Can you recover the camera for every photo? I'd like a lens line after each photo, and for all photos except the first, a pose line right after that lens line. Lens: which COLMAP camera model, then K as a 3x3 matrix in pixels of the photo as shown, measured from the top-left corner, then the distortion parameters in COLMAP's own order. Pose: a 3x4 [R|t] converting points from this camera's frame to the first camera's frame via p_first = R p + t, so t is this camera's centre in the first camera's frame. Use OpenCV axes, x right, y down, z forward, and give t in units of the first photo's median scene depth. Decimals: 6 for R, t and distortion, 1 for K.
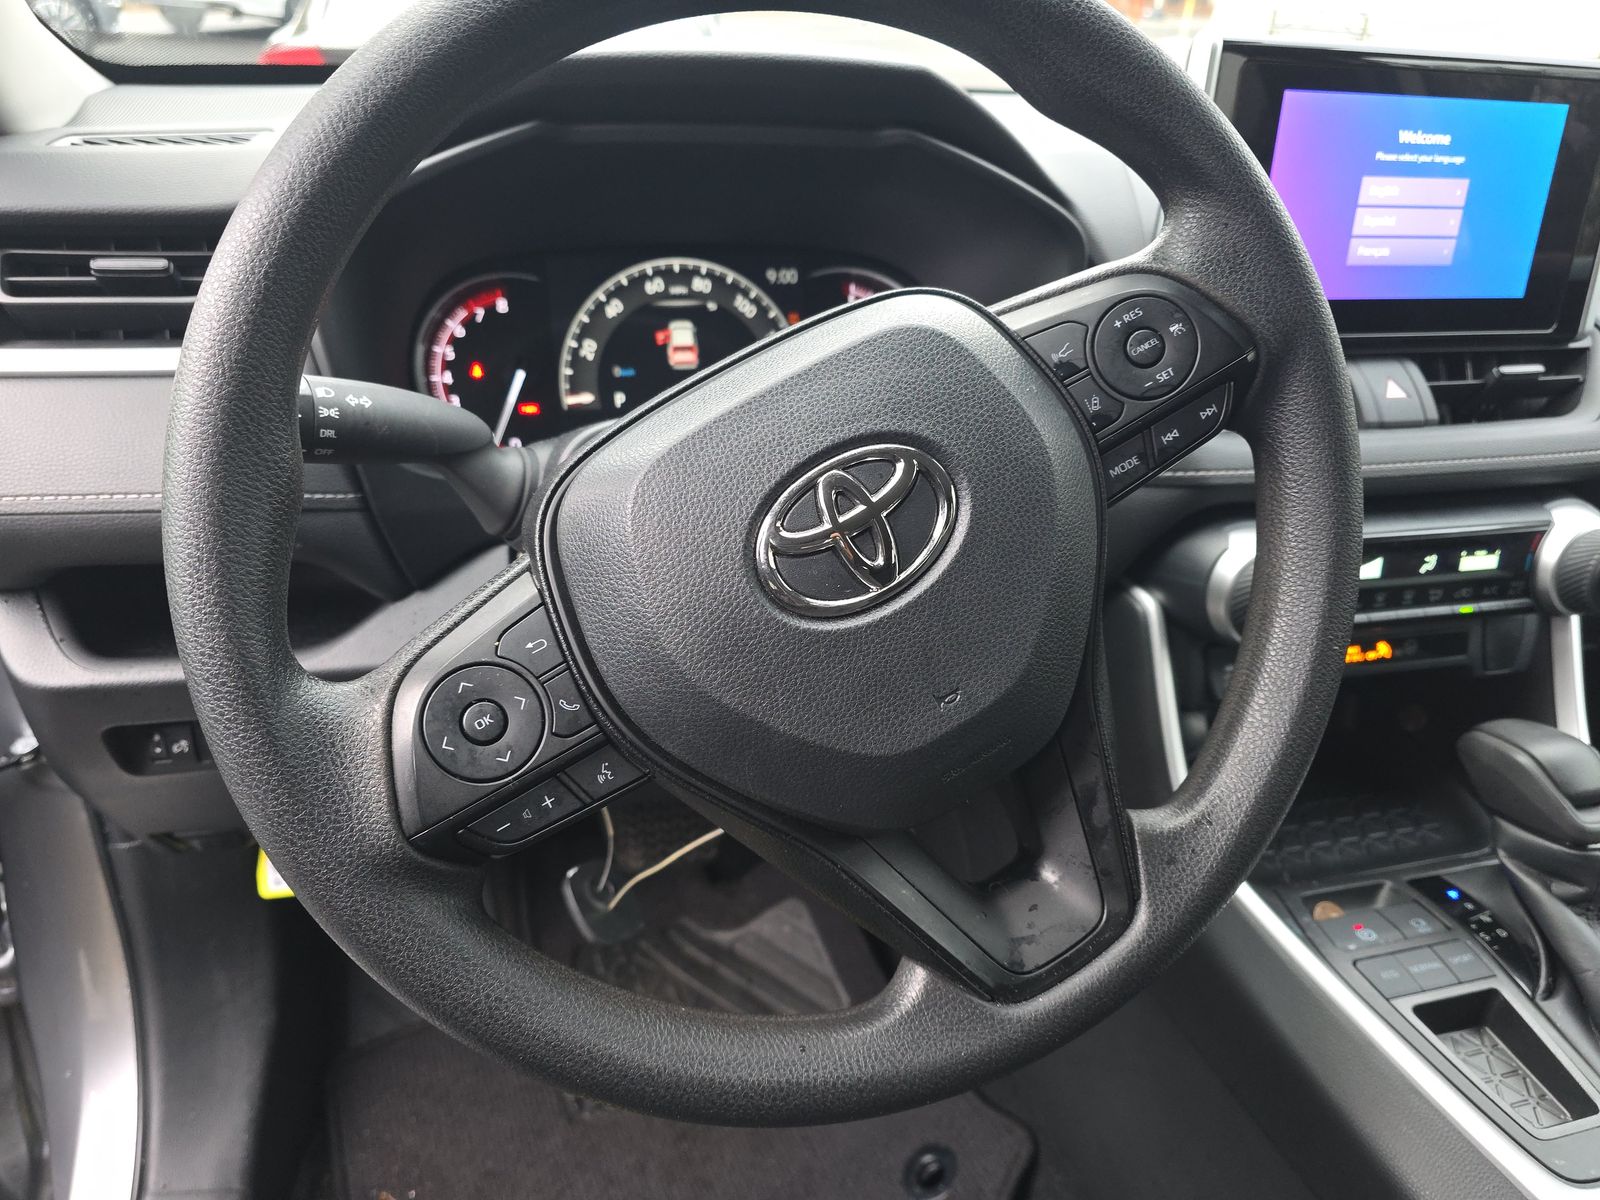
lens RADIAL K [[1172.6, 0, 800.0], [0, 1172.6, 600.0], [0, 0, 1]] dist [0.064247, -0.102909]
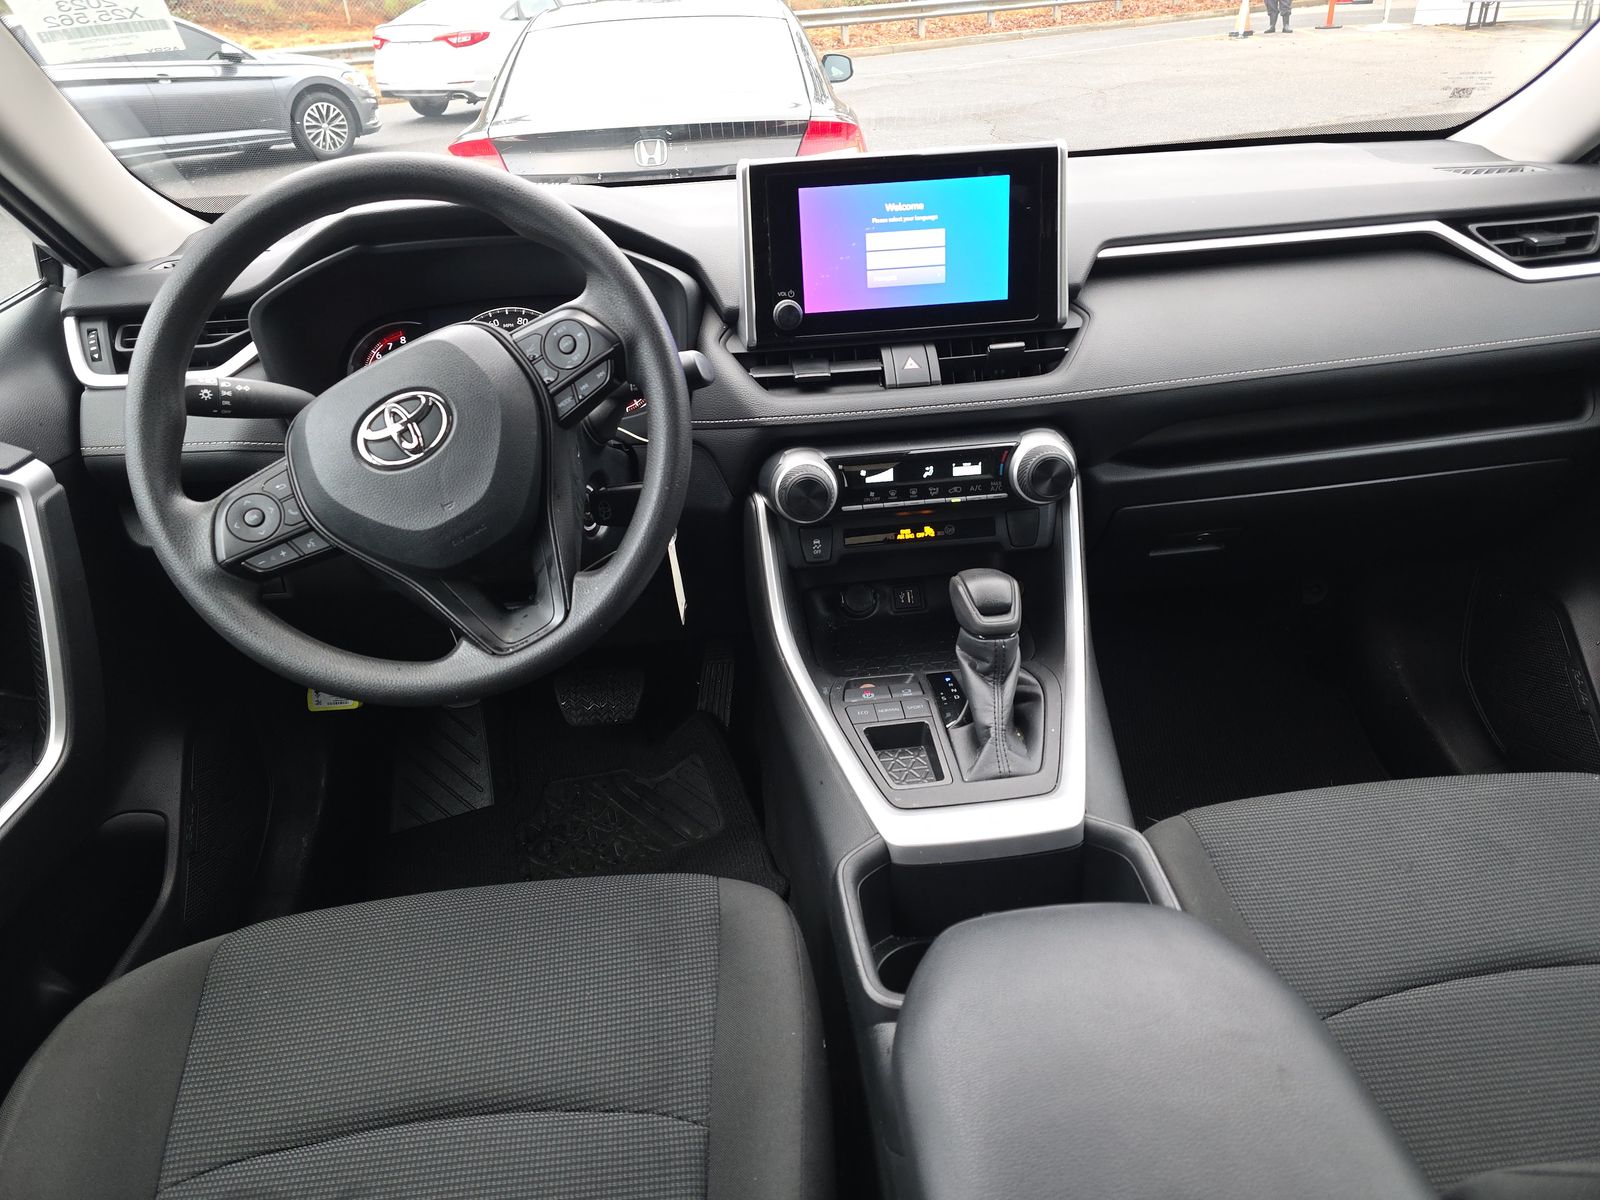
lens RADIAL K [[1172.6, 0, 800.0], [0, 1172.6, 600.0], [0, 0, 1]] dist [0.064247, -0.102909]
pose [[0.979116, -0.010885, -0.203013, 0.645365], [0.006720, 0.999753, -0.021193, 0.165108], [0.203193, 0.019387, 0.978947, -0.546970]]
